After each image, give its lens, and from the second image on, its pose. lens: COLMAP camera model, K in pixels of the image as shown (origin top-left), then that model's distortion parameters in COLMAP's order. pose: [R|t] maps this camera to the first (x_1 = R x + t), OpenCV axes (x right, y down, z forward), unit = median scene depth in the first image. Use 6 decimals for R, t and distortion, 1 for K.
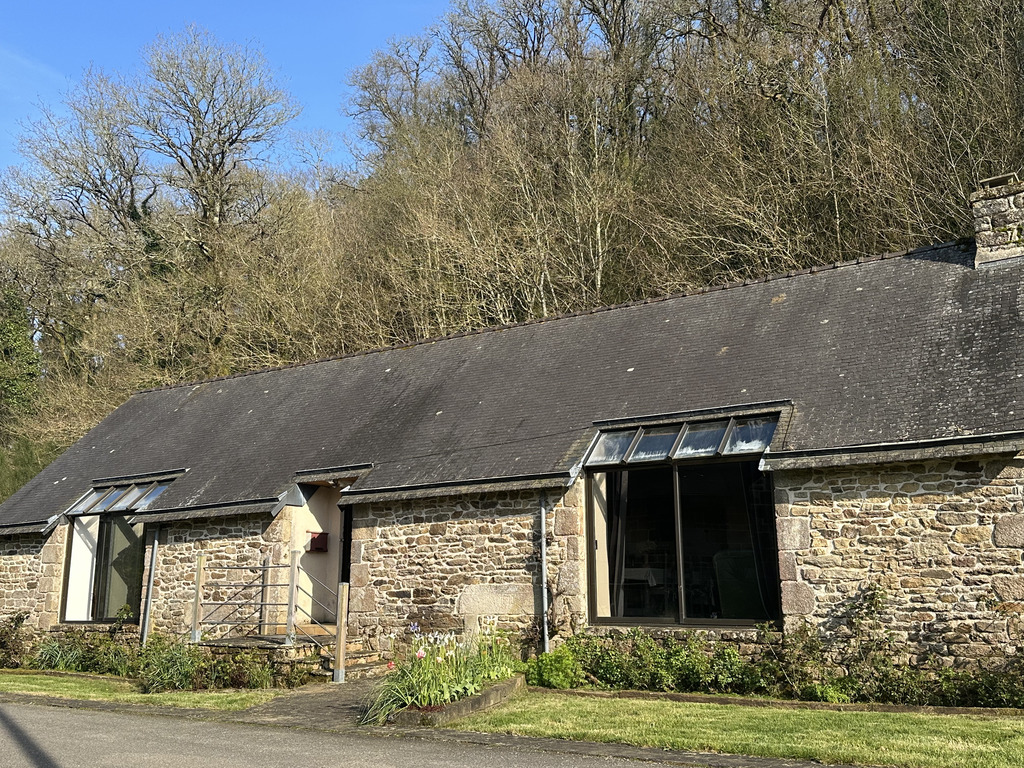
lens RADIAL K [[994.9, 0, 512.0], [0, 994.9, 384.0], [0, 0, 1]] dist [0.215045, -0.499266]
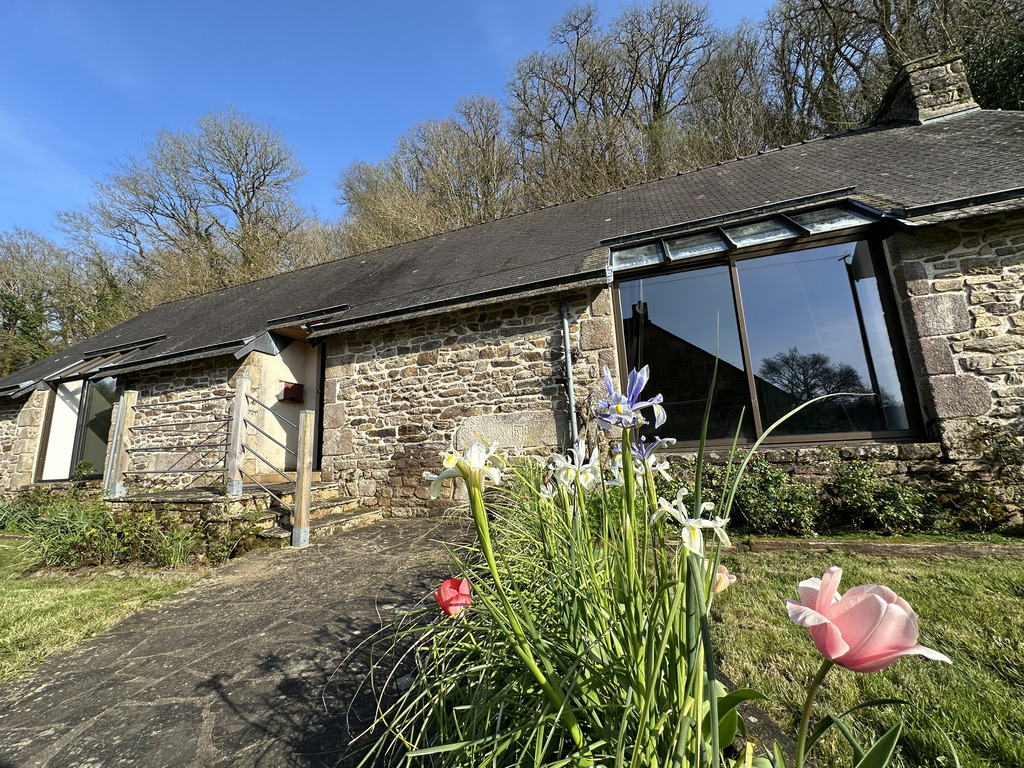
lens RADIAL K [[410.4, 0, 512.0], [0, 410.4, 384.0], [0, 0, 1]] dist [-0.003447, -0.000145]
pose [[0.972437, 0.001090, 0.233163, -0.087154], [-0.006674, 0.999709, 0.023162, 0.161279], [-0.233070, -0.024080, 0.972162, 0.641092]]
